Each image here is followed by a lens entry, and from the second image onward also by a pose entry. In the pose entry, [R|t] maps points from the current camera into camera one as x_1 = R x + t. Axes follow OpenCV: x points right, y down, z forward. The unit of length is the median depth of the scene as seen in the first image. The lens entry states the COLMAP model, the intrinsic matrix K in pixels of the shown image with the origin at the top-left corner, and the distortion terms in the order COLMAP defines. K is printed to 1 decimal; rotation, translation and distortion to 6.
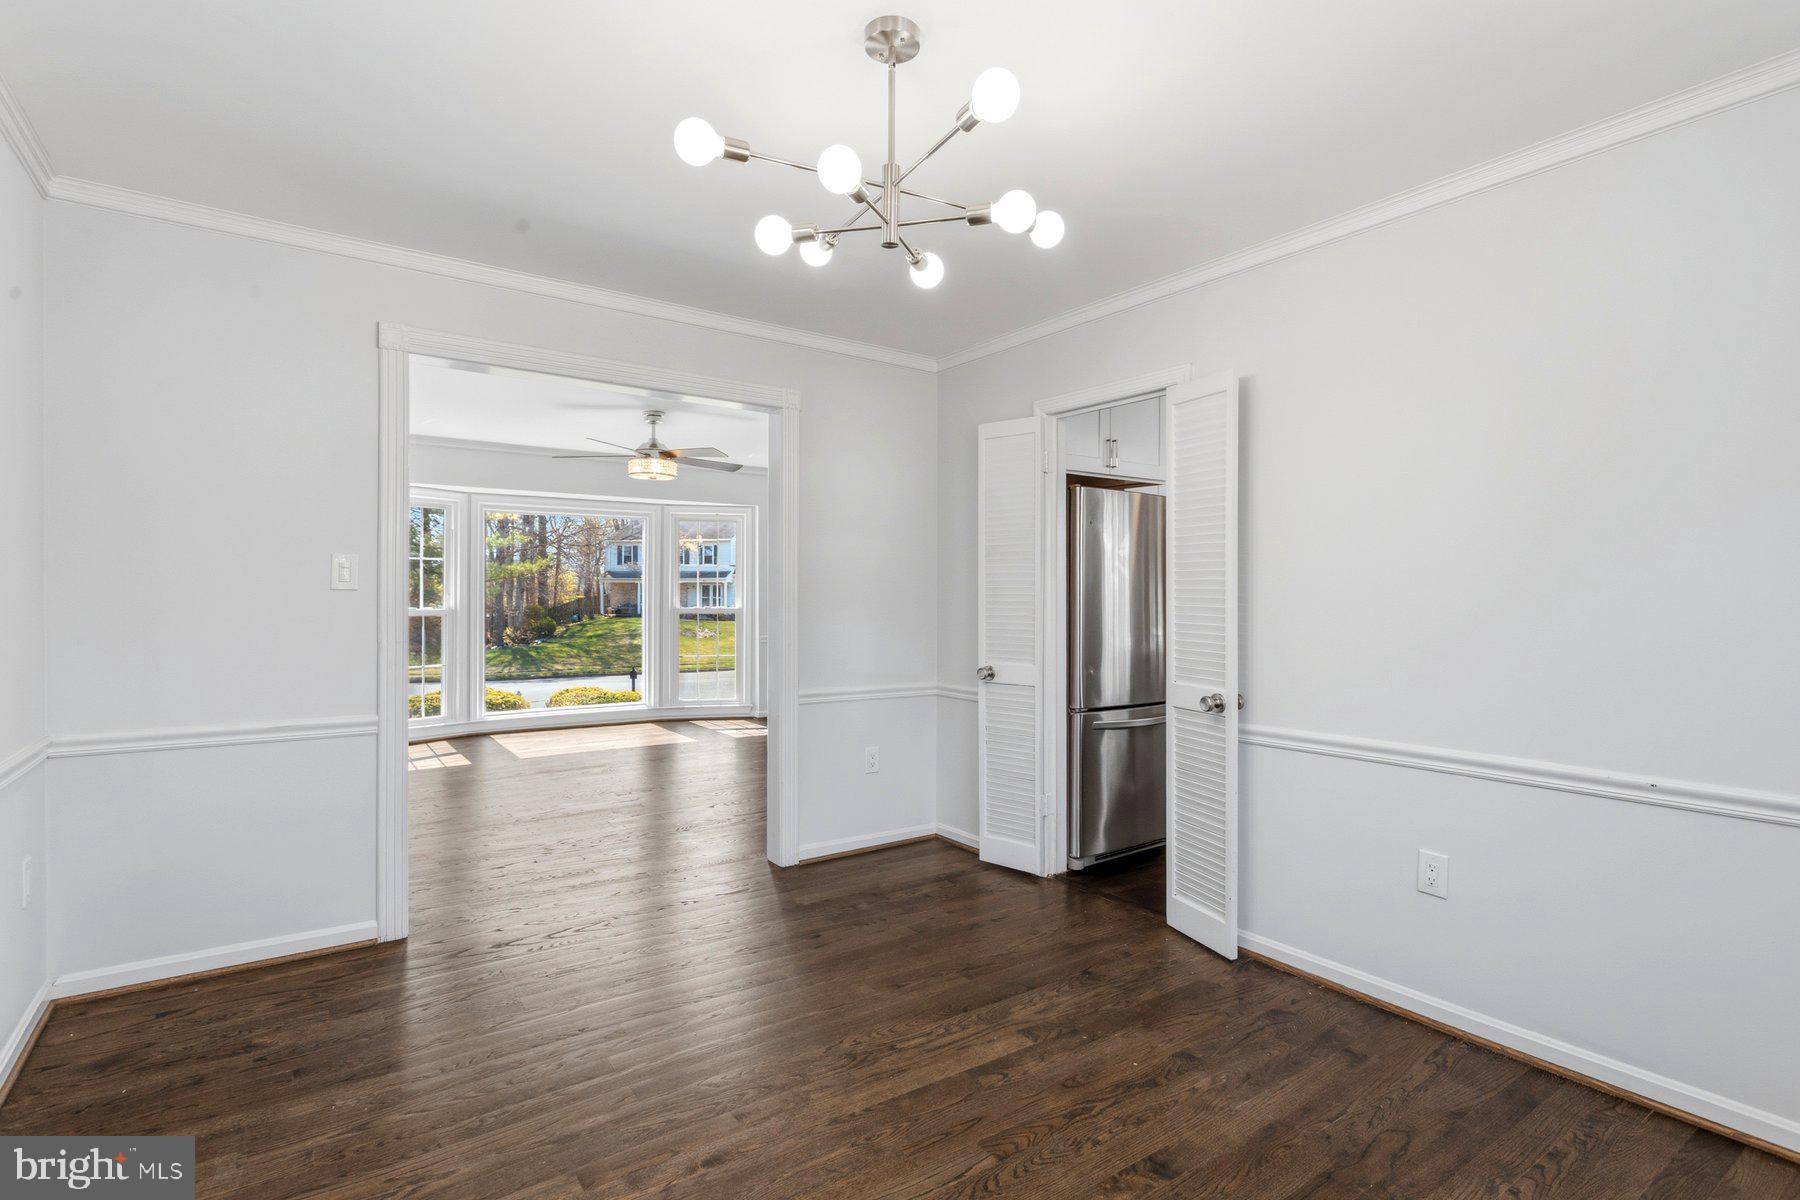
lens RADIAL K [[866.2, 0, 891.5], [0, 866.2, 601.7], [0, 0, 1]] dist [-0.002663, 0.000258]
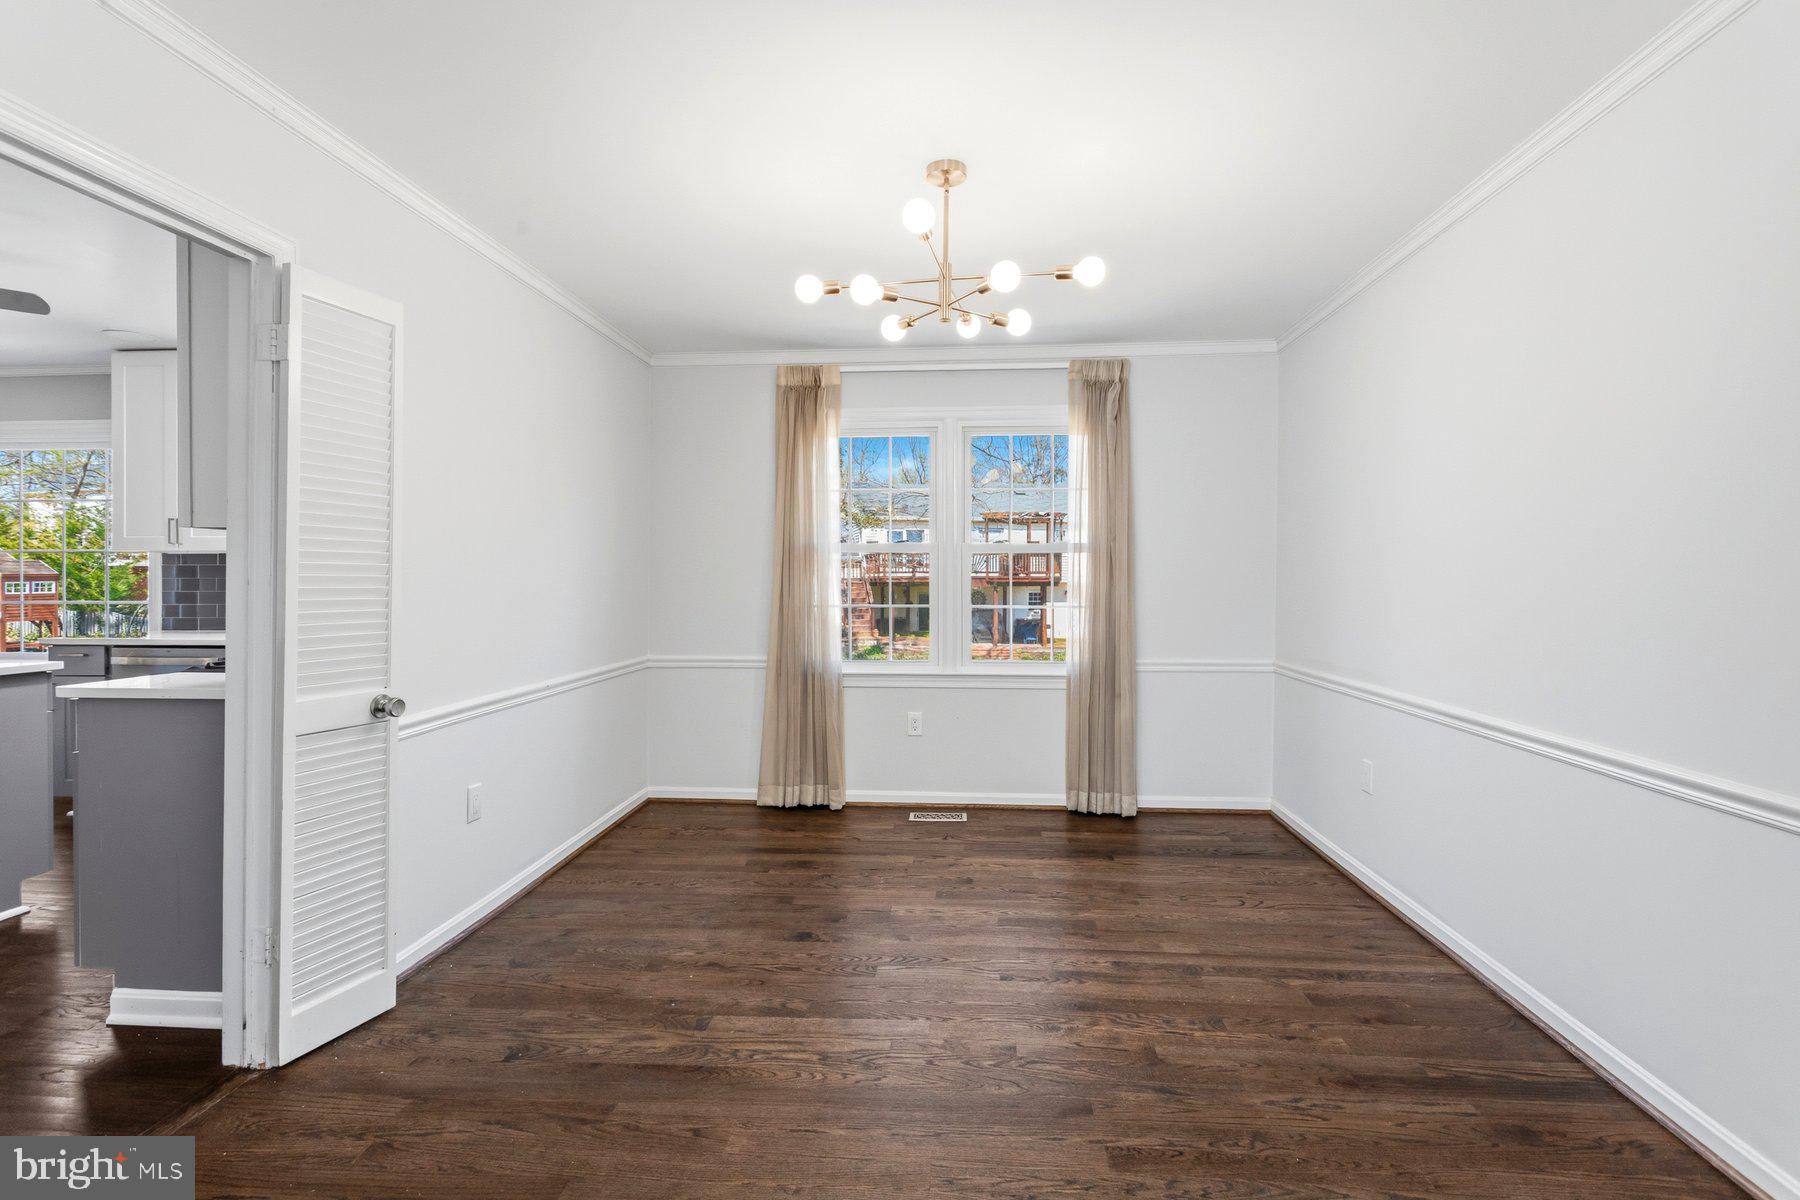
lens RADIAL K [[866.2, 0, 904.8], [0, 866.2, 599.9], [0, 0, 1]] dist [-0.002663, 0.000258]
pose [[-0.775718, -0.021494, 0.630713, -0.497870], [-0.000598, 0.999444, 0.033325, -0.009937], [-0.631079, 0.025473, -0.775300, 1.274063]]
